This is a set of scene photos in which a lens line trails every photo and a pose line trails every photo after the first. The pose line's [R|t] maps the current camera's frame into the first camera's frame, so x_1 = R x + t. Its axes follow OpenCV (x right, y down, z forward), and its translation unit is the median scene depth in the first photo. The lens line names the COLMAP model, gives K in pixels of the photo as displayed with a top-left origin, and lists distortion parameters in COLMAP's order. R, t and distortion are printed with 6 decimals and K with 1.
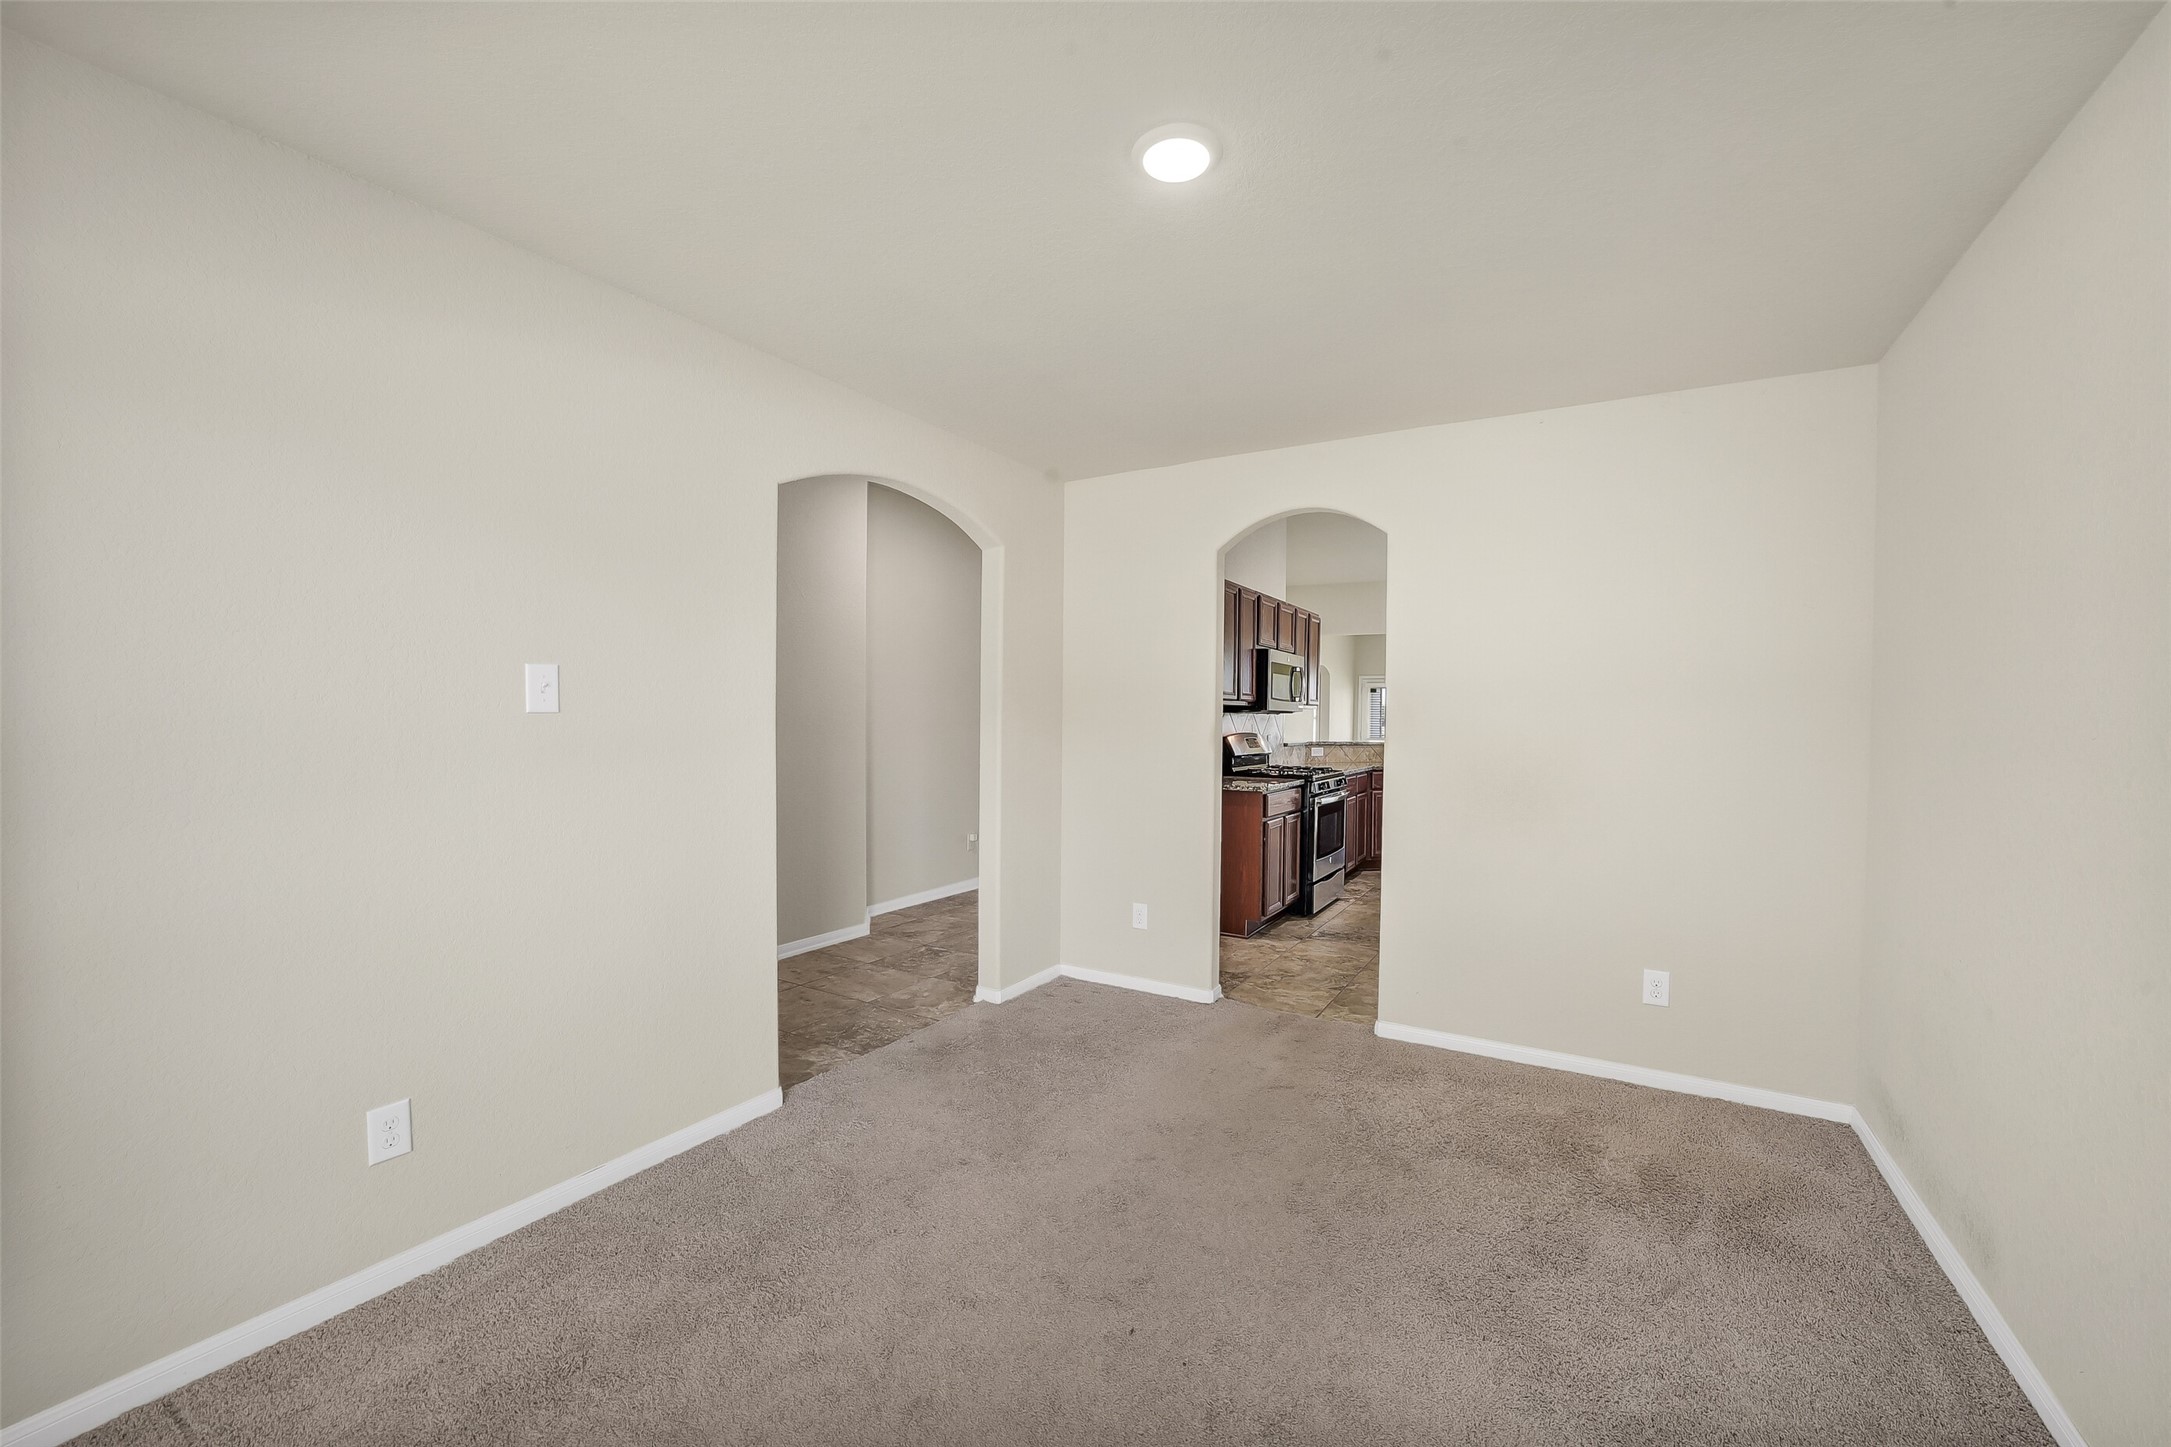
lens RADIAL K [[879.4, 0, 1086.1], [0, 879.4, 734.6], [0, 0, 1]] dist [-0.026076, 0.000007]
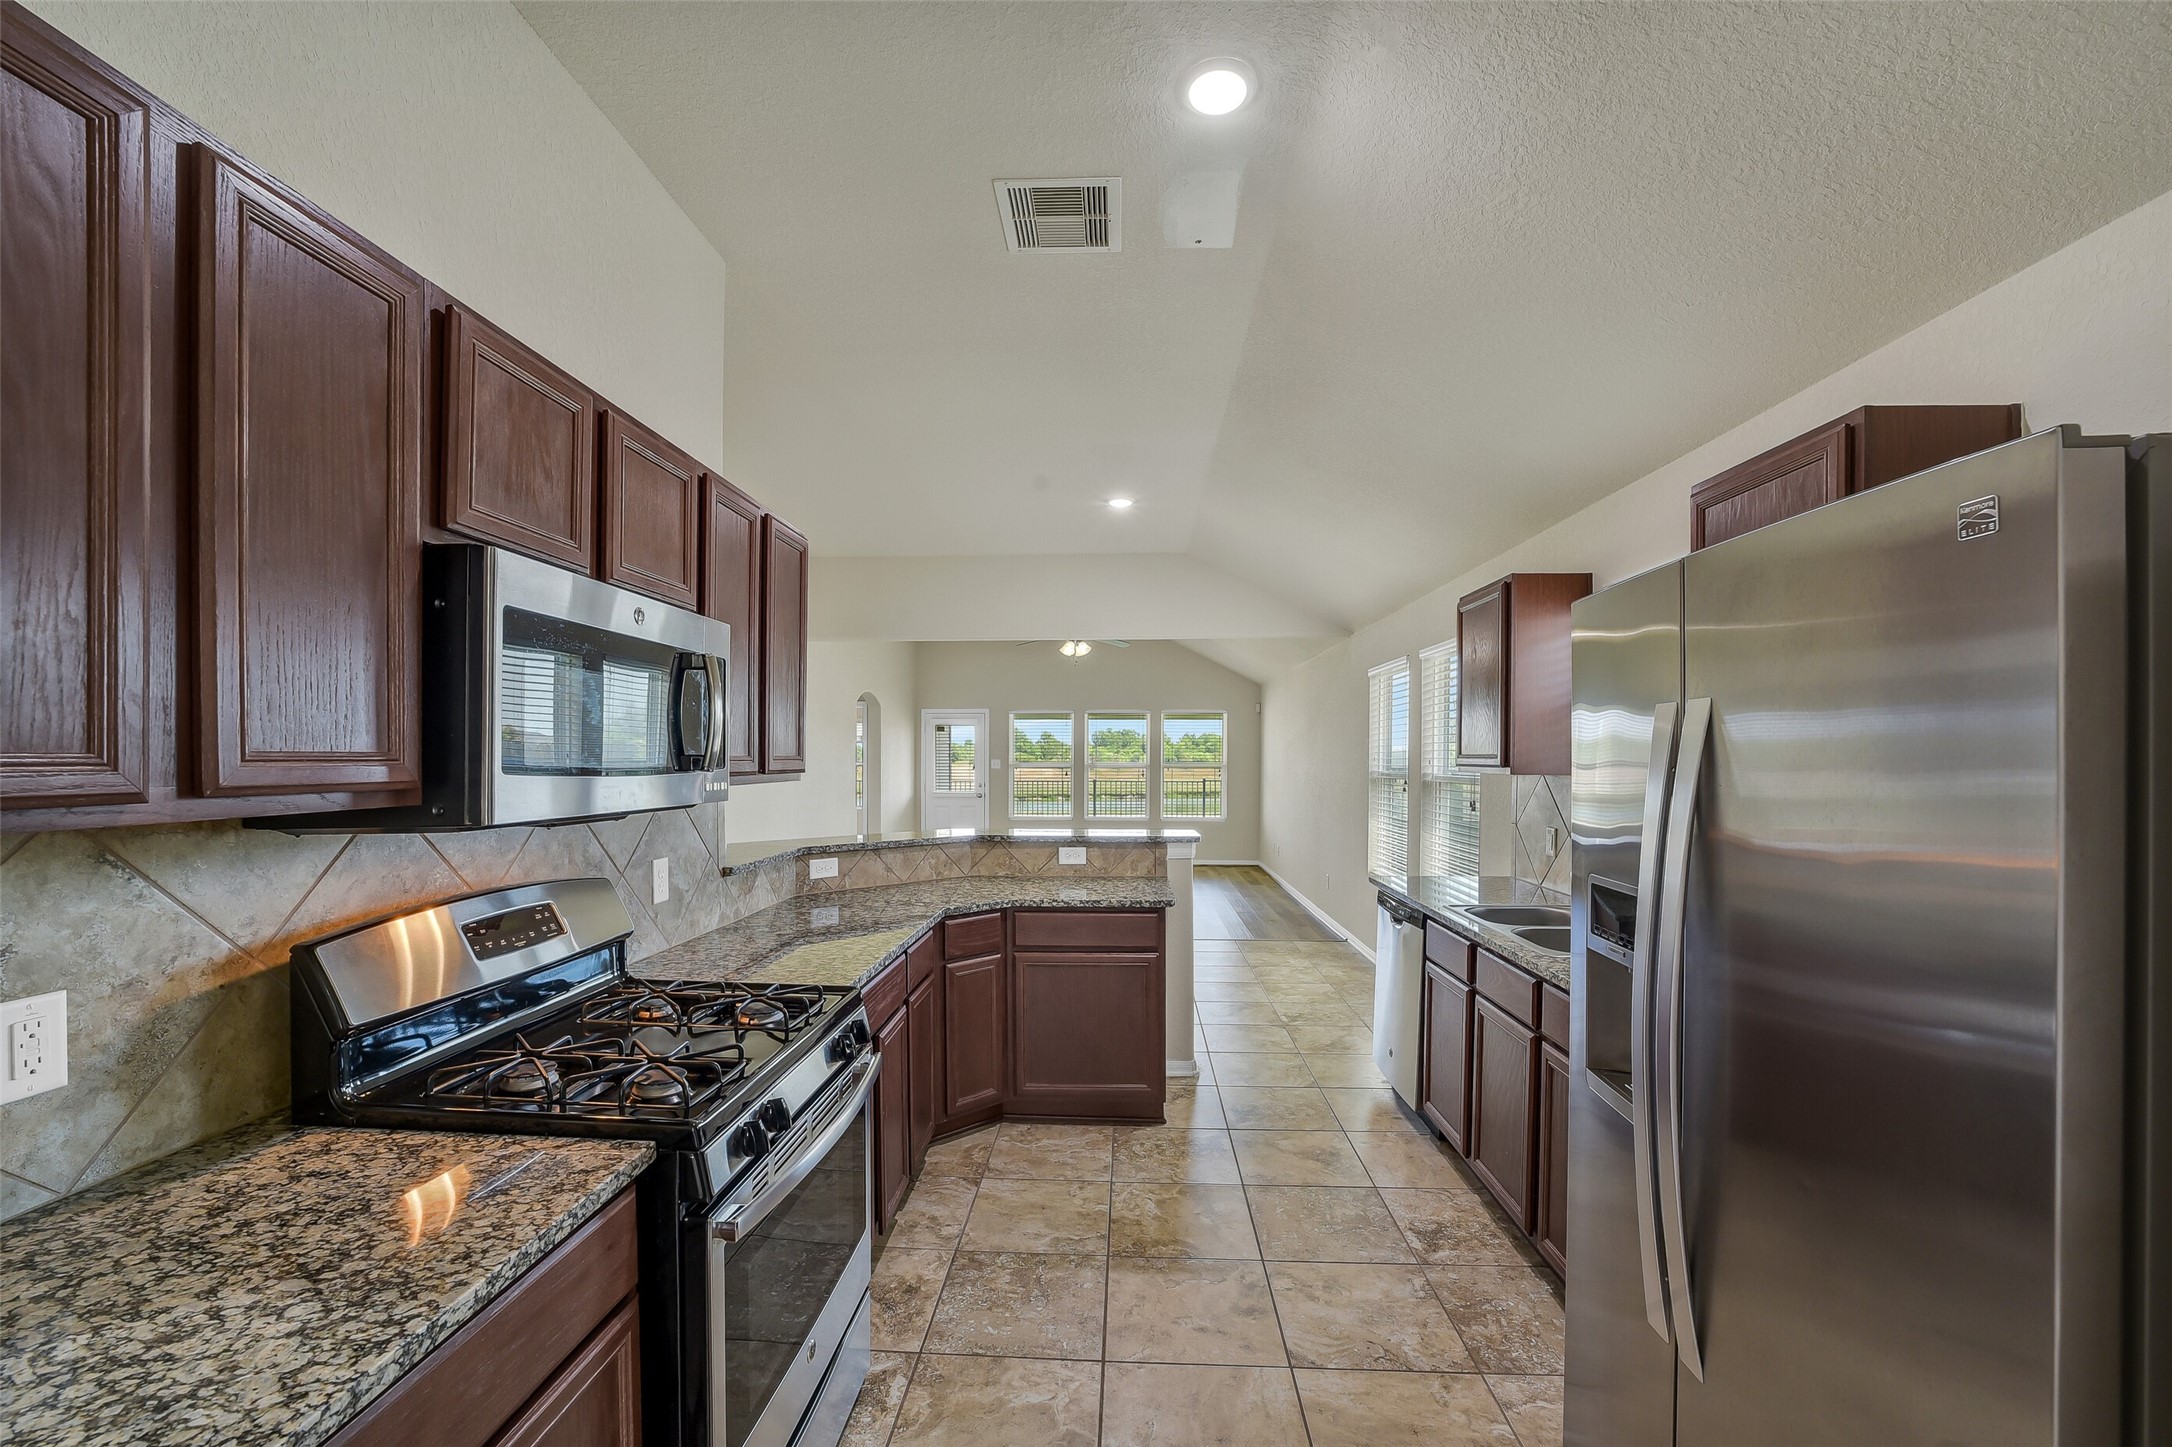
lens RADIAL K [[879.8, 0, 1086.6], [0, 879.8, 734.6], [0, 0, 1]] dist [-0.026076, 0.000007]
pose [[0.885107, -0.001550, 0.465385, 0.236840], [0.021239, 0.999087, -0.037066, -0.038318], [-0.464902, 0.042692, 0.884332, 0.735115]]
